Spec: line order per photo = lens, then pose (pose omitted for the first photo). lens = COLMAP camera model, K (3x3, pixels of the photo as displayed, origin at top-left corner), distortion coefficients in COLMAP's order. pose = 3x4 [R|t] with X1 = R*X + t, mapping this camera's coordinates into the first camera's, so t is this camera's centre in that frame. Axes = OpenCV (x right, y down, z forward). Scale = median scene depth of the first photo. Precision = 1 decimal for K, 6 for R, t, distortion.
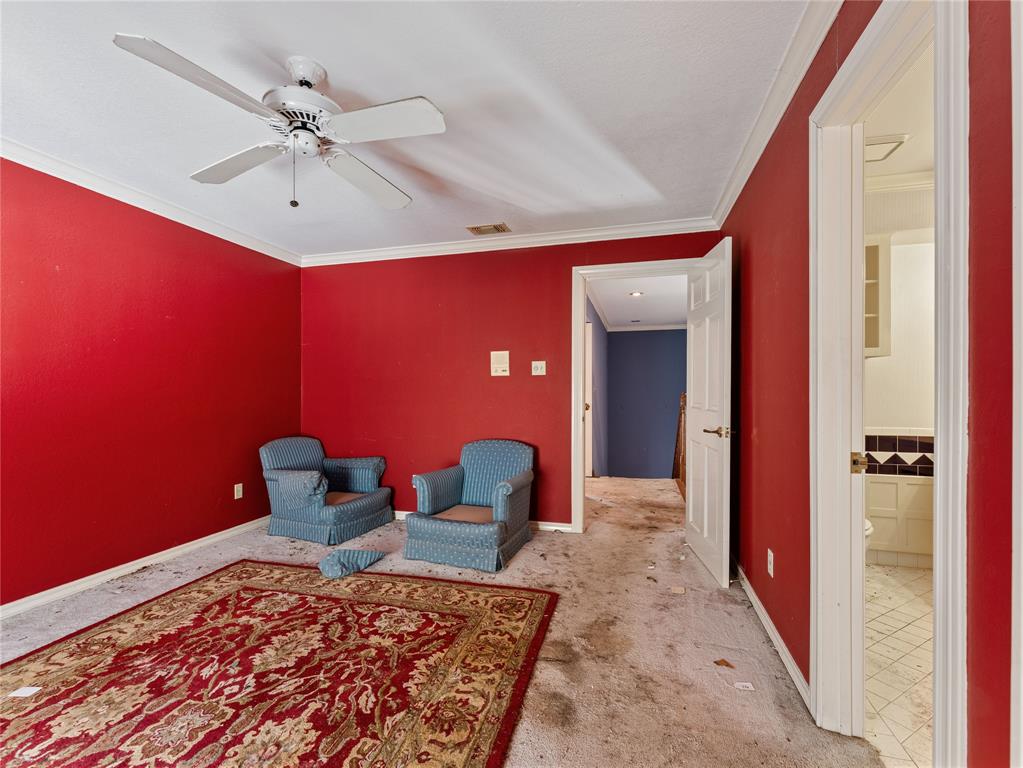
lens RADIAL K [[460.8, 0, 510.3], [0, 460.8, 389.6], [0, 0, 1]] dist [0.000818, -0.001184]
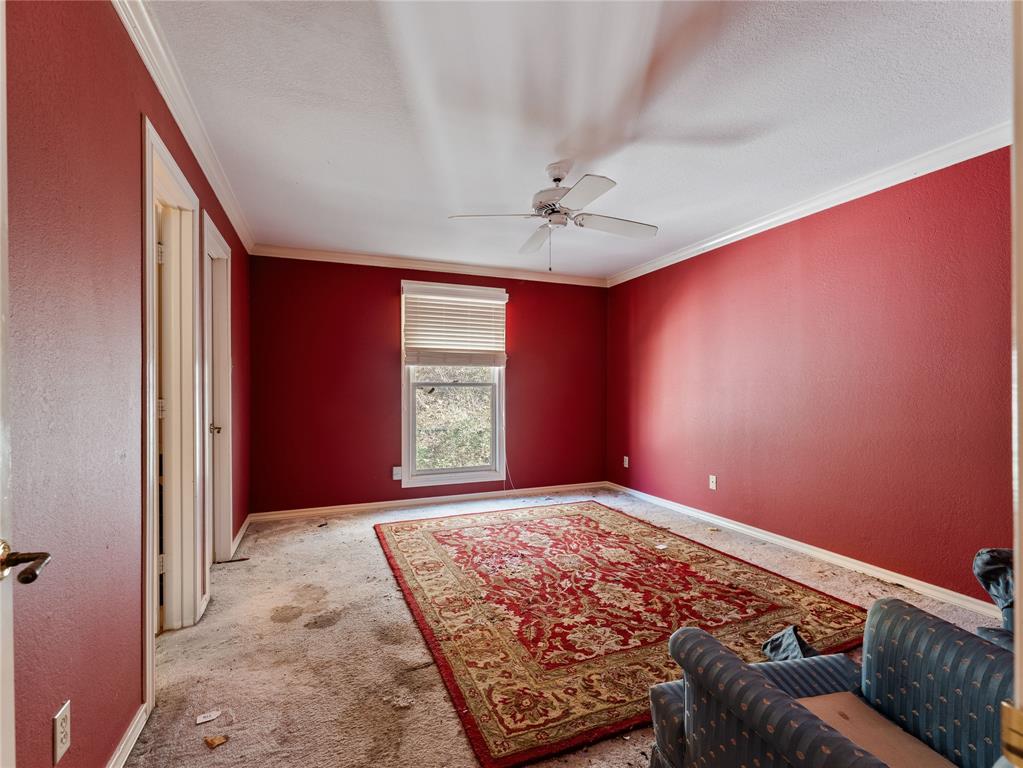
lens RADIAL K [[460.8, 0, 512.2], [0, 460.8, 384.5], [0, 0, 1]] dist [0.000818, -0.001184]
pose [[-0.786658, 0.000939, -0.617389, 0.520503], [0.004016, 0.999985, -0.003596, -0.007808], [0.617377, -0.005308, -0.786650, 1.824735]]
